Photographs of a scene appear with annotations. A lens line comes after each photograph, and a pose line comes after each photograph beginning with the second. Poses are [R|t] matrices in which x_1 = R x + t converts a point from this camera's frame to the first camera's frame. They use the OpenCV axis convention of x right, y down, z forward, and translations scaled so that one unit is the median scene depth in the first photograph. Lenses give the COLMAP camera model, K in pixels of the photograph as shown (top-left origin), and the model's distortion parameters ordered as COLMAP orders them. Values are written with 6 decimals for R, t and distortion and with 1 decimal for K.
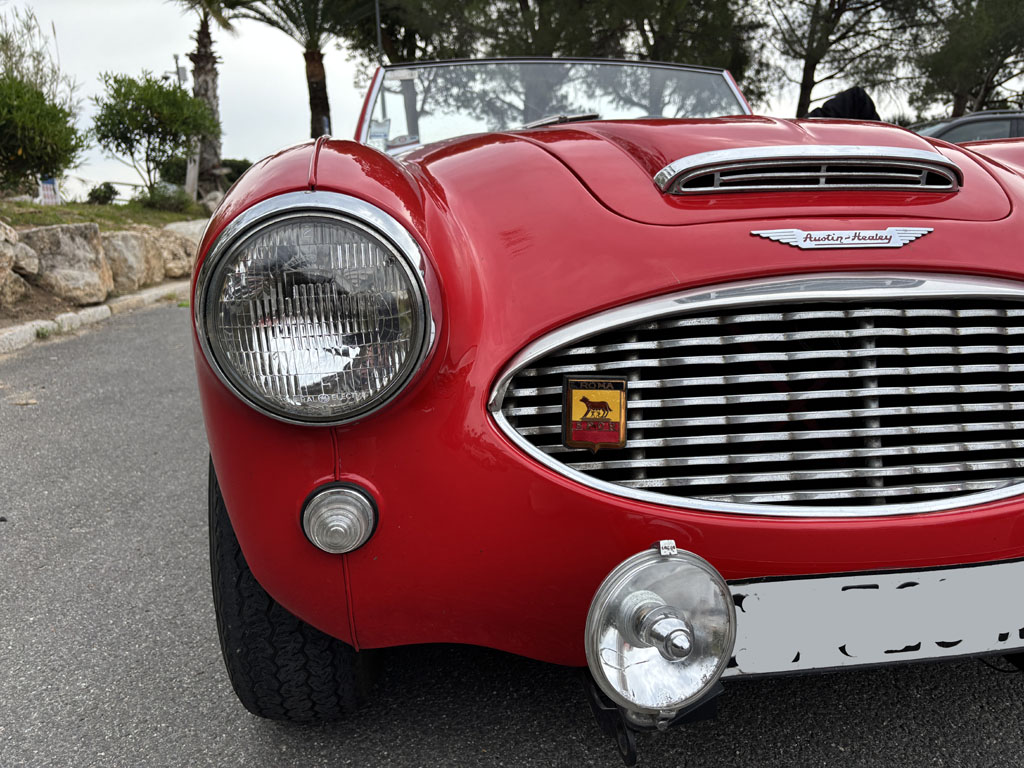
lens RADIAL K [[784.9, 0, 521.6], [0, 784.9, 388.8], [0, 0, 1]] dist [0.030488, -0.030440]
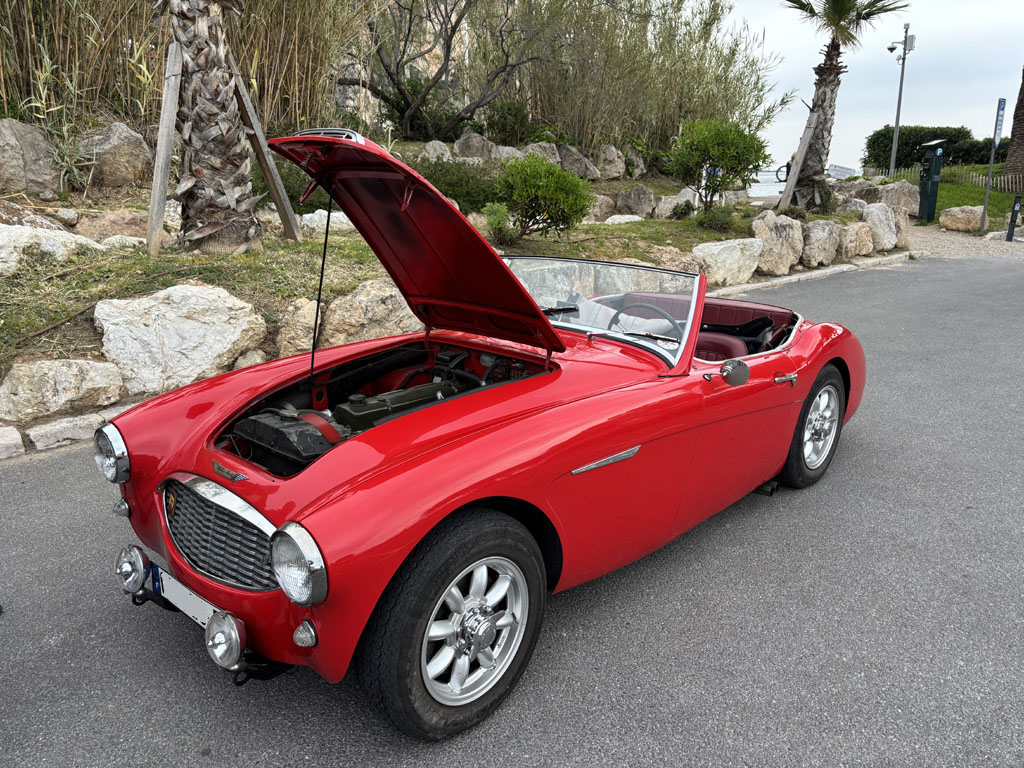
lens RADIAL K [[784.9, 0, 514.1], [0, 784.9, 388.7], [0, 0, 1]] dist [0.030488, -0.030440]
pose [[0.631554, 0.217166, -0.744298, 0.216952], [-0.171740, 0.975309, 0.138843, -0.074642], [0.756072, 0.040139, 0.653256, 0.000556]]
